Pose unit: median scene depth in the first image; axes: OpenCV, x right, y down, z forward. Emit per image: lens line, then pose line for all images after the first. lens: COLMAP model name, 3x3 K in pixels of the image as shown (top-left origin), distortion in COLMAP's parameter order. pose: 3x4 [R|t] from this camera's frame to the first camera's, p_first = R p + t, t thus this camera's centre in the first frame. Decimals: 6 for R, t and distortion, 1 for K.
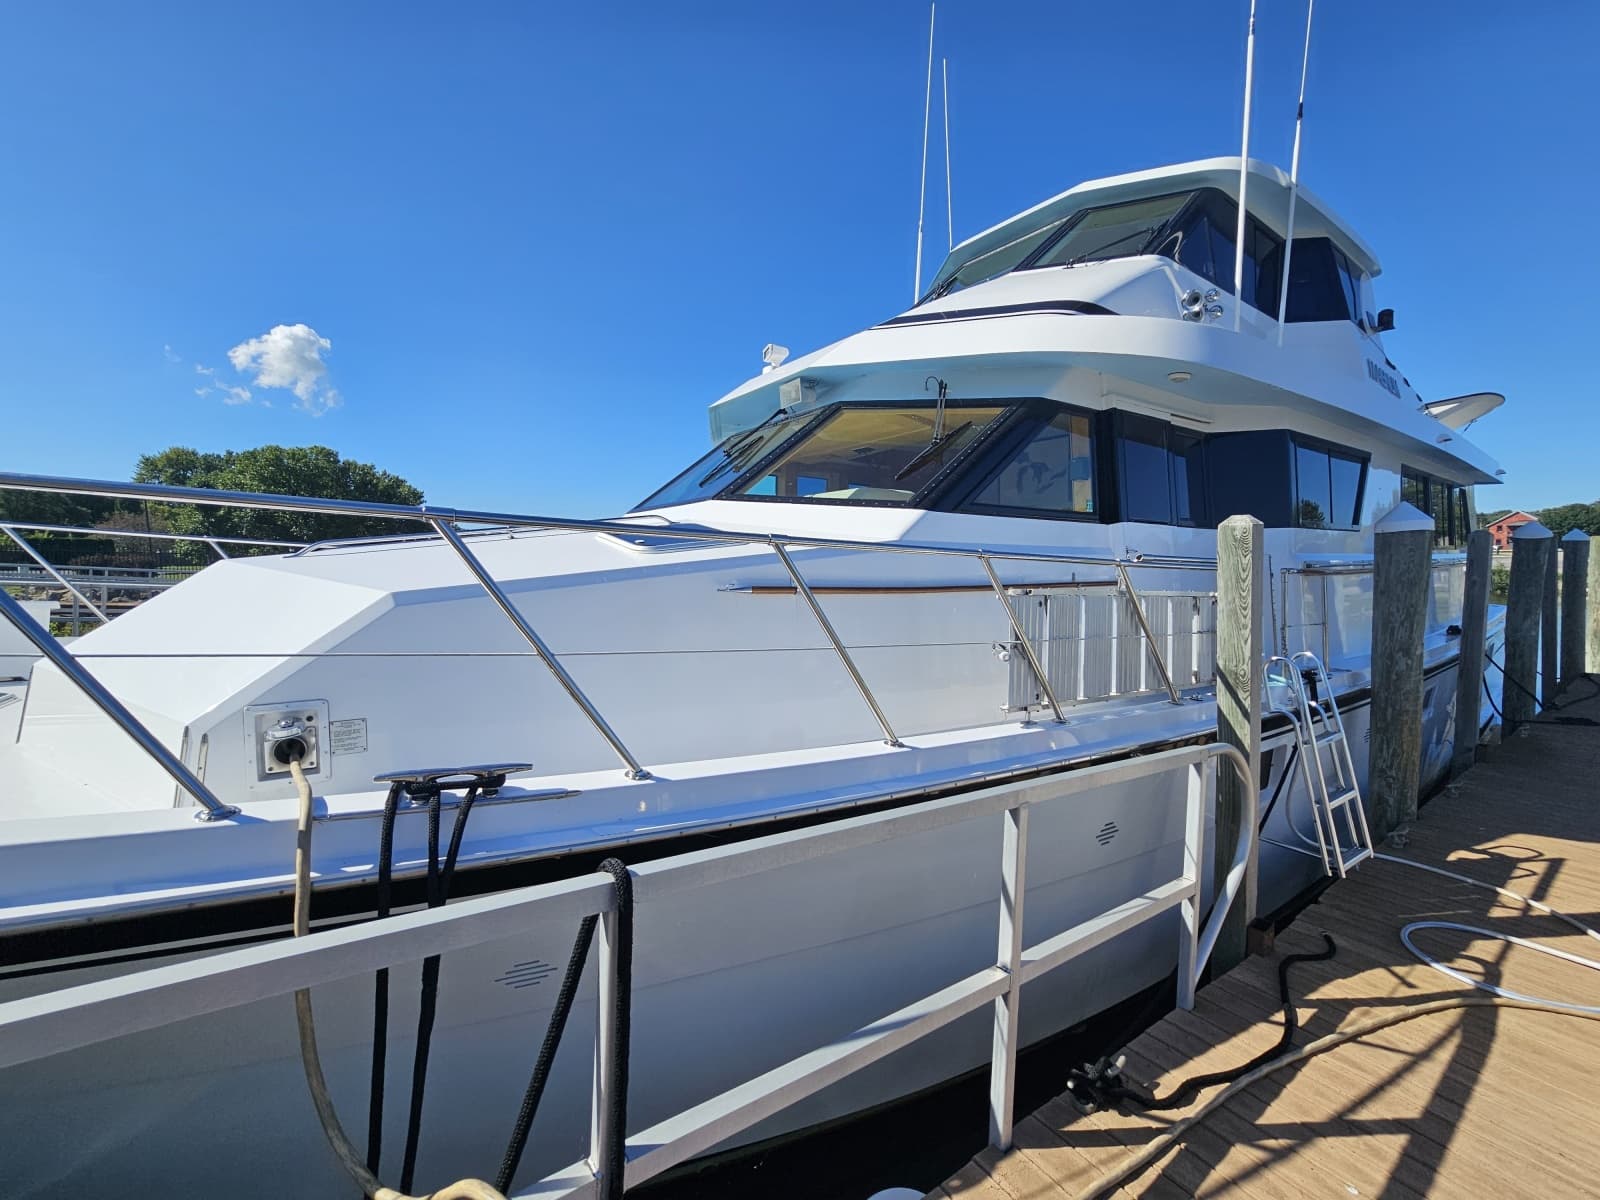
lens RADIAL K [[664.1, 0, 797.5], [0, 664.1, 603.3], [0, 0, 1]] dist [-0.002447, -0.001347]
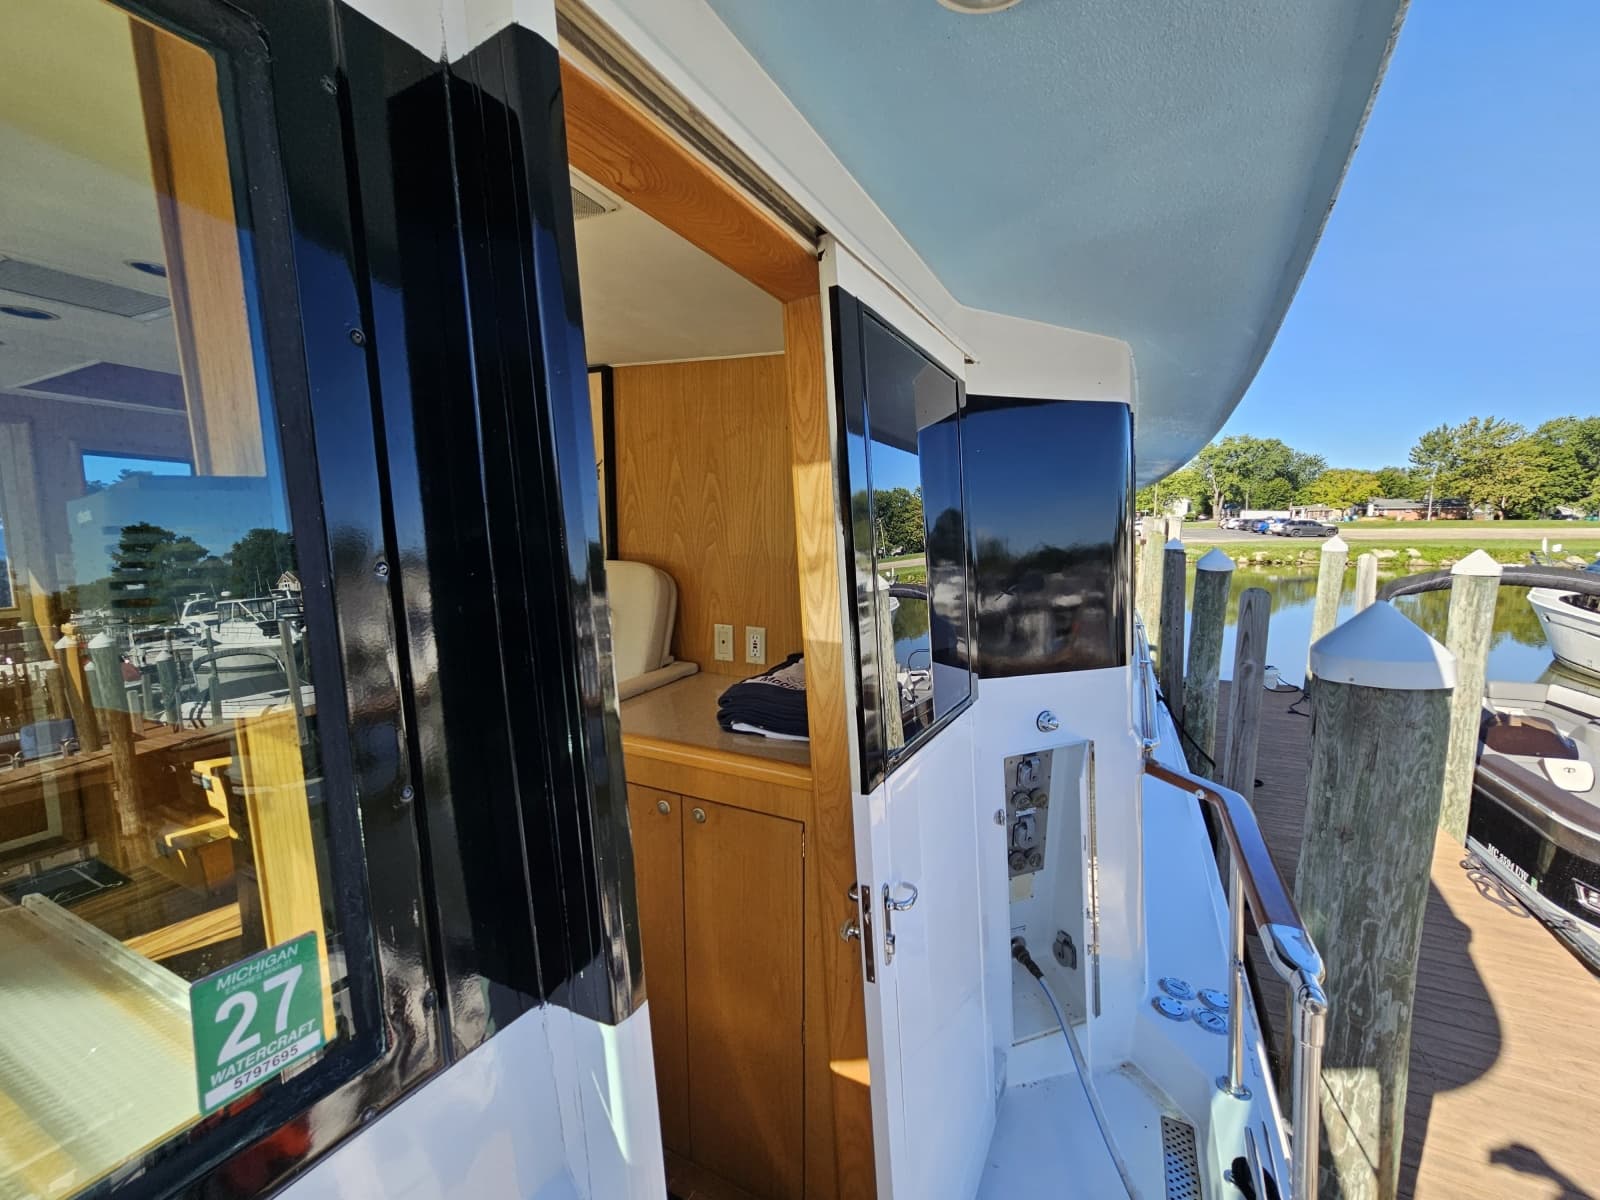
lens RADIAL K [[664.5, 0, 791.5], [0, 664.5, 611.1], [0, 0, 1]] dist [-0.001663, -0.002293]
pose [[0.882020, -0.057650, 0.467672, 0.422640], [0.028031, 0.997149, 0.070052, -0.187605], [-0.470378, -0.048678, 0.881122, 0.825420]]
